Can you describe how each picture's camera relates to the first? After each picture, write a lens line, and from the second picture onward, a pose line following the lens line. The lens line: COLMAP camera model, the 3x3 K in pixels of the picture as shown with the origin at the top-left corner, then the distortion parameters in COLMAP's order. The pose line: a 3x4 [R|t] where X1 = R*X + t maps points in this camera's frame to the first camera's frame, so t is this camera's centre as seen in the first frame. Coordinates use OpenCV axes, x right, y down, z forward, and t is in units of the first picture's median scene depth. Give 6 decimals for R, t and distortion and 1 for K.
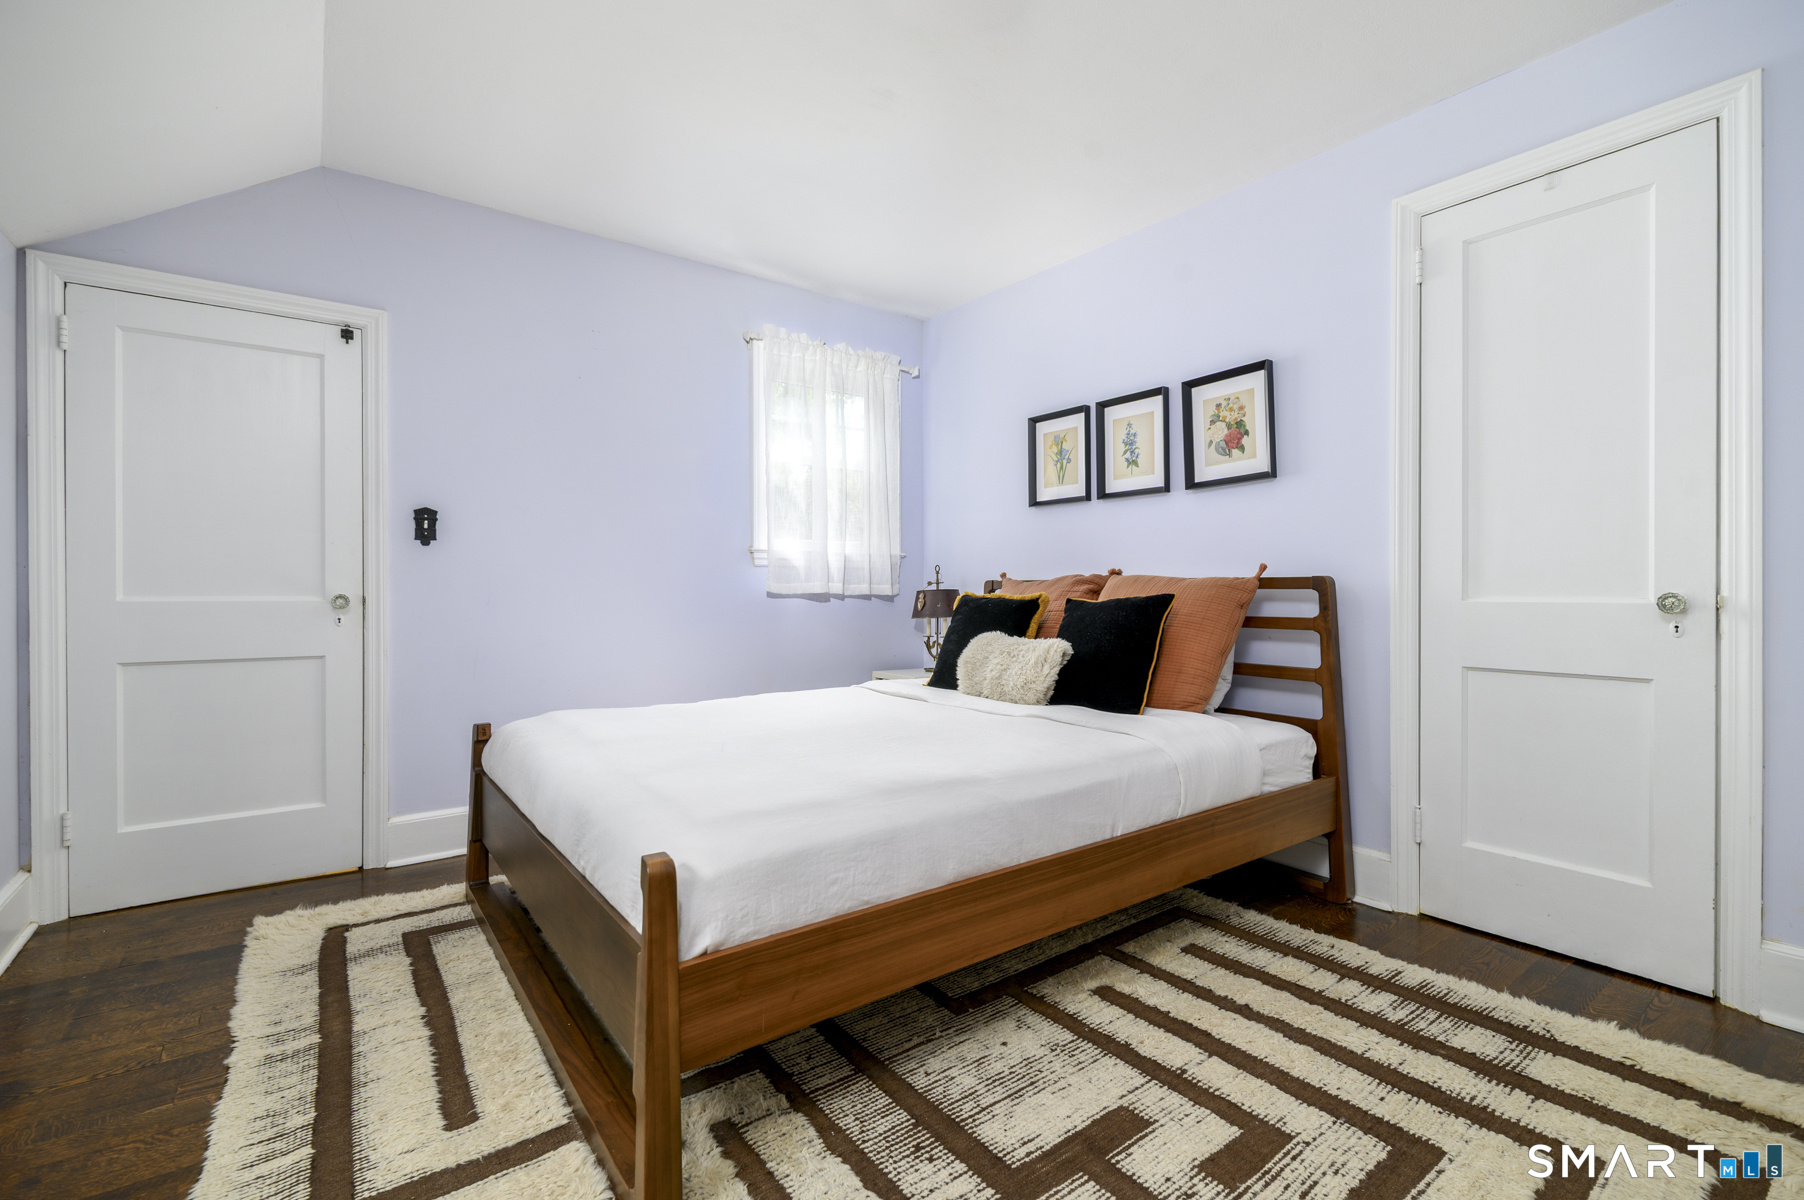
lens RADIAL K [[779.7, 0, 891.1], [0, 779.7, 587.8], [0, 0, 1]] dist [-0.020192, -0.000057]
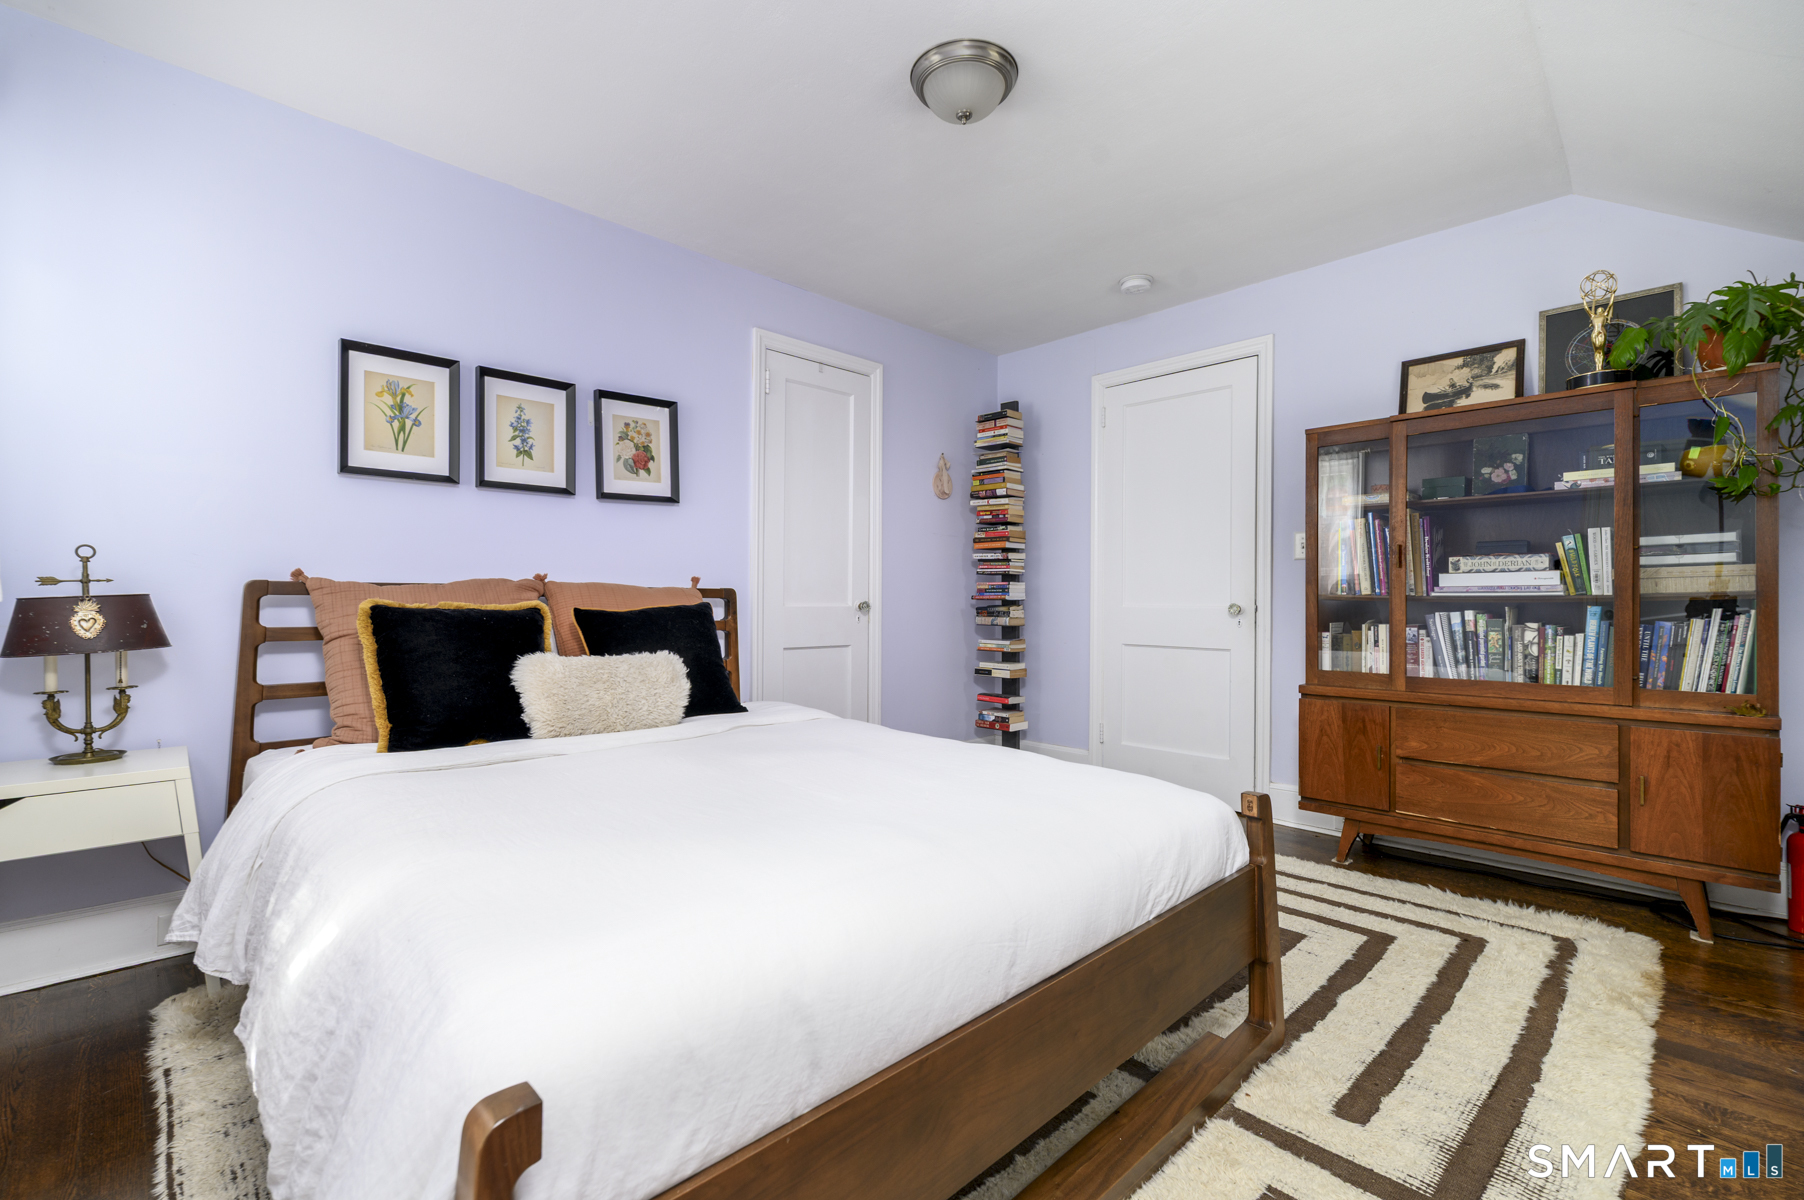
lens RADIAL K [[779.7, 0, 889.9], [0, 779.7, 607.3], [0, 0, 1]] dist [-0.020192, -0.000057]
pose [[-0.139005, 0.000849, 0.990291, -0.620814], [0.002943, 0.999996, -0.000445, 0.015494], [-0.990287, 0.002852, -0.139006, 0.720389]]
